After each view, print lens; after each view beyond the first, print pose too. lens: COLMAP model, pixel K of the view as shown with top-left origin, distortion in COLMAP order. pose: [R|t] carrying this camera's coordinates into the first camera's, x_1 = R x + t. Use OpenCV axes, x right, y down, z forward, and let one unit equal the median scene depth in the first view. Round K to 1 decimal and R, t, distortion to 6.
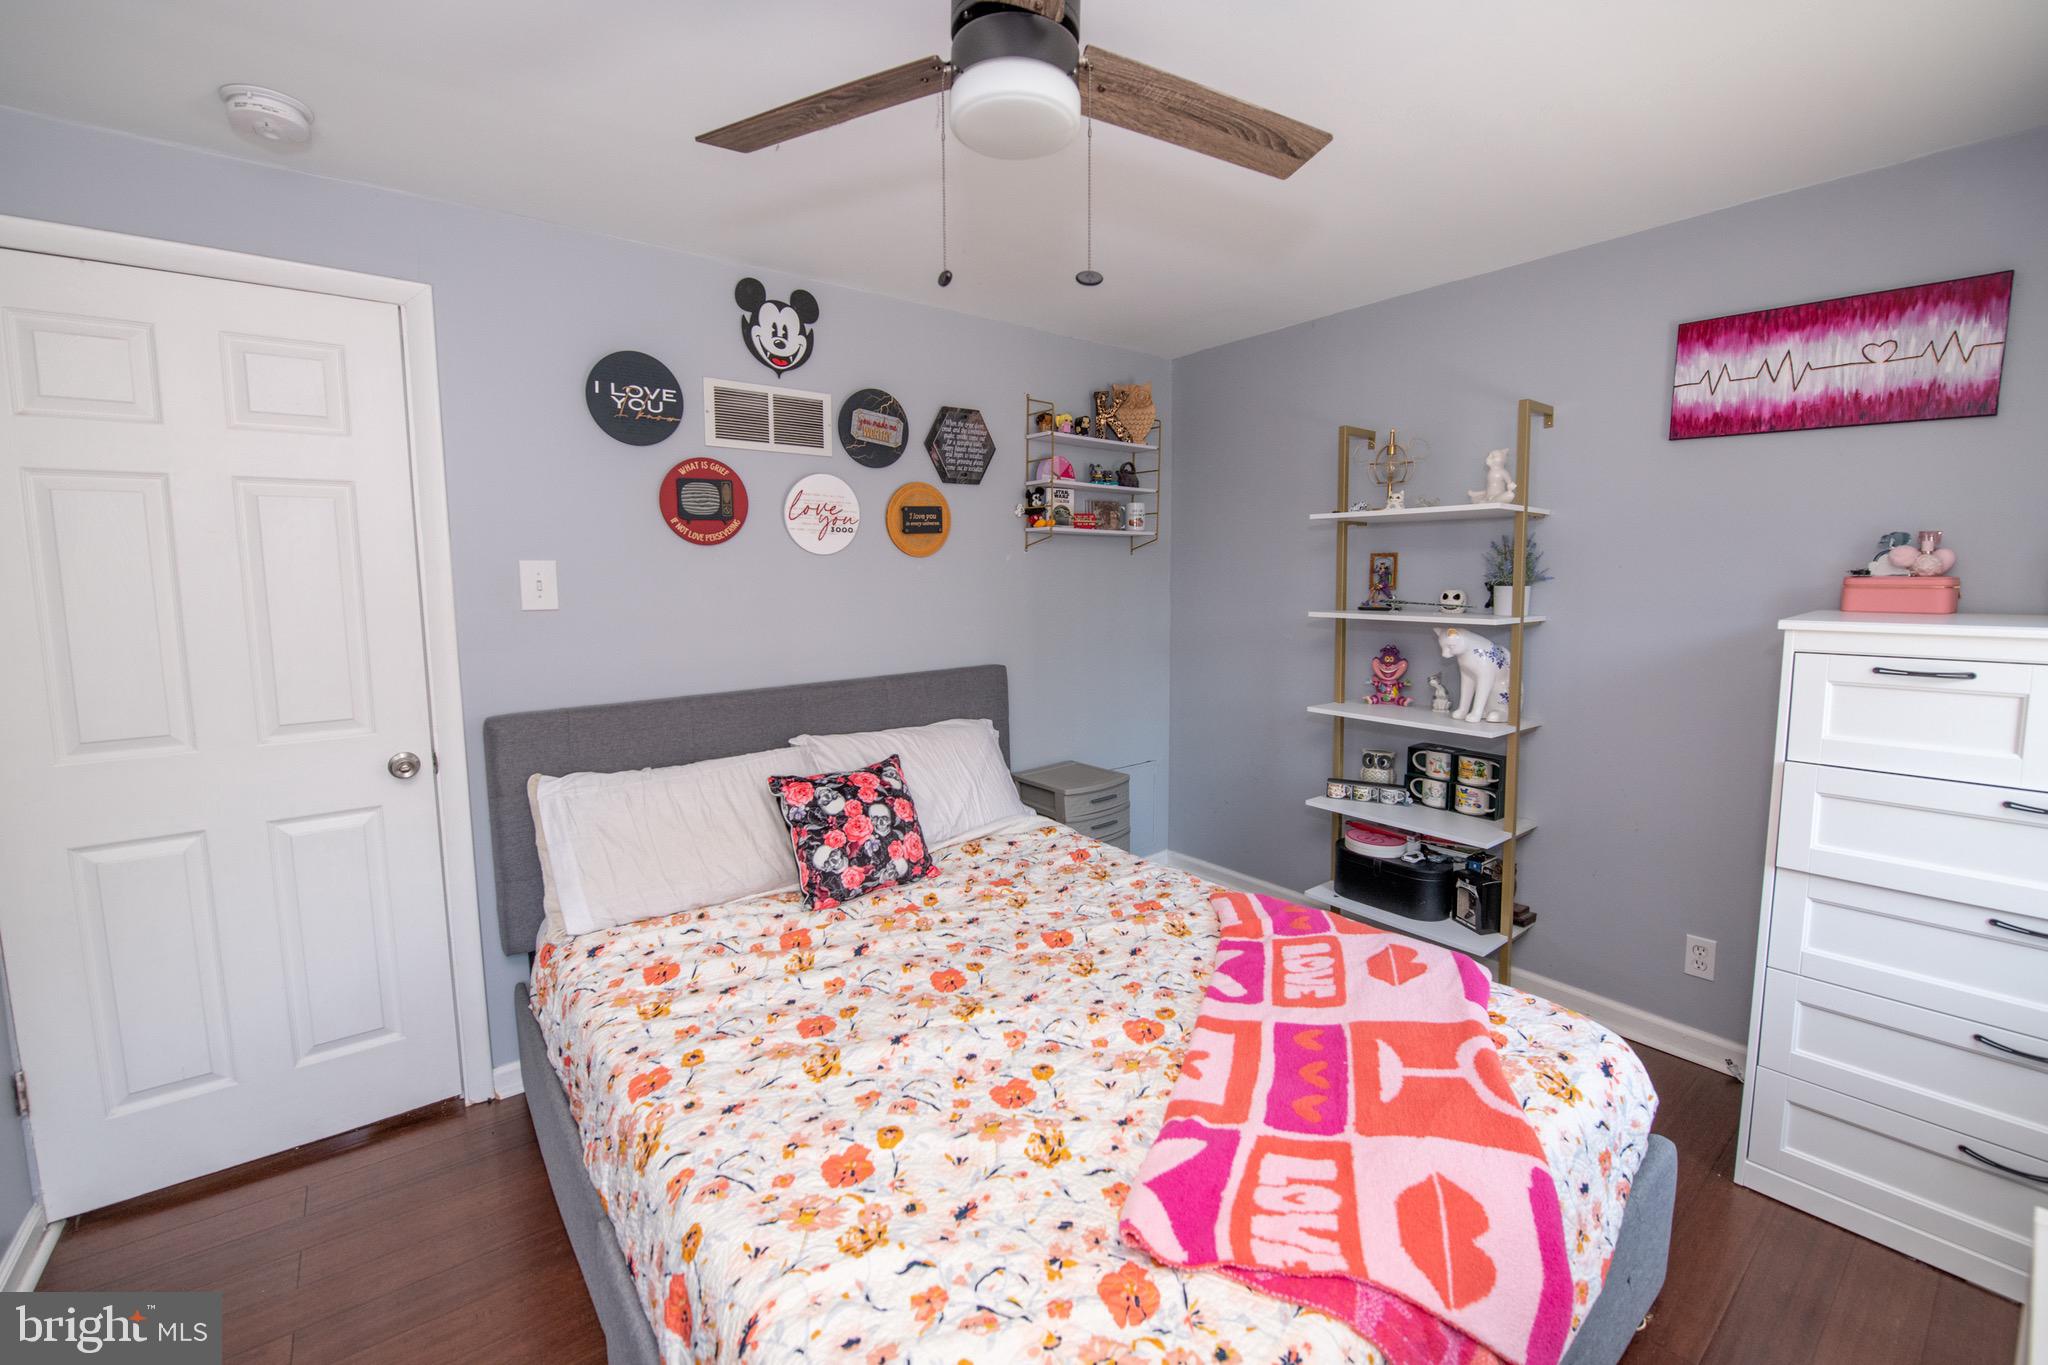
lens RADIAL K [[823.7, 0, 1020.0], [0, 823.7, 660.4], [0, 0, 1]] dist [-0.026012, 0.000054]
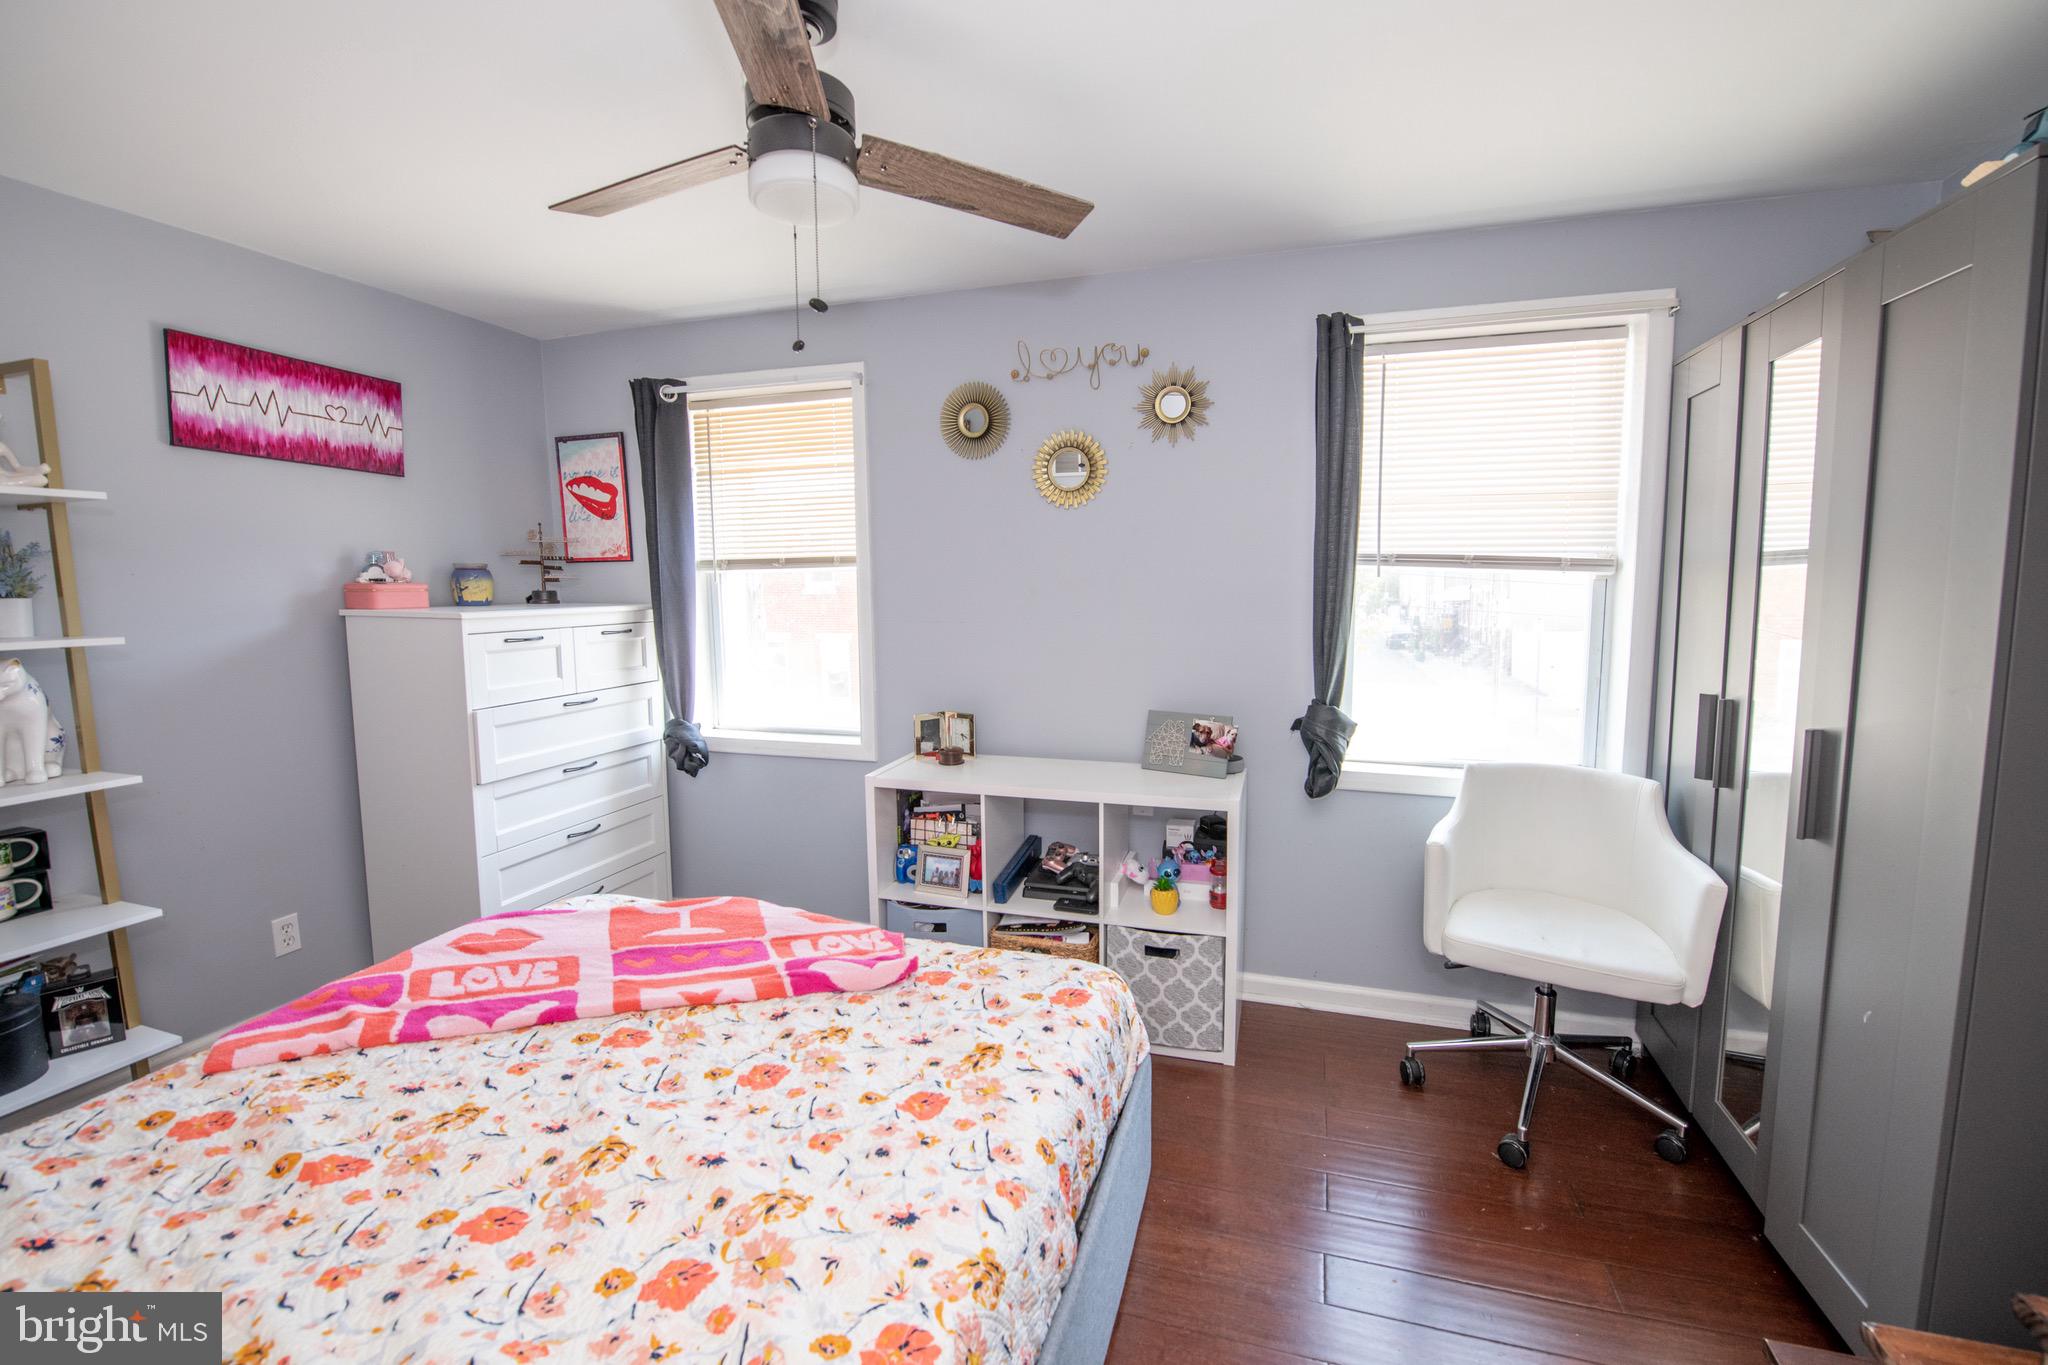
lens RADIAL K [[863.1, 0, 1023.1], [0, 863.1, 656.6], [0, 0, 1]] dist [-0.013738, -0.000715]
pose [[-0.545152, -0.067440, 0.835620, -0.772093], [0.091524, 0.986013, 0.139288, -0.084932], [-0.833326, 0.152413, -0.531355, 0.888096]]
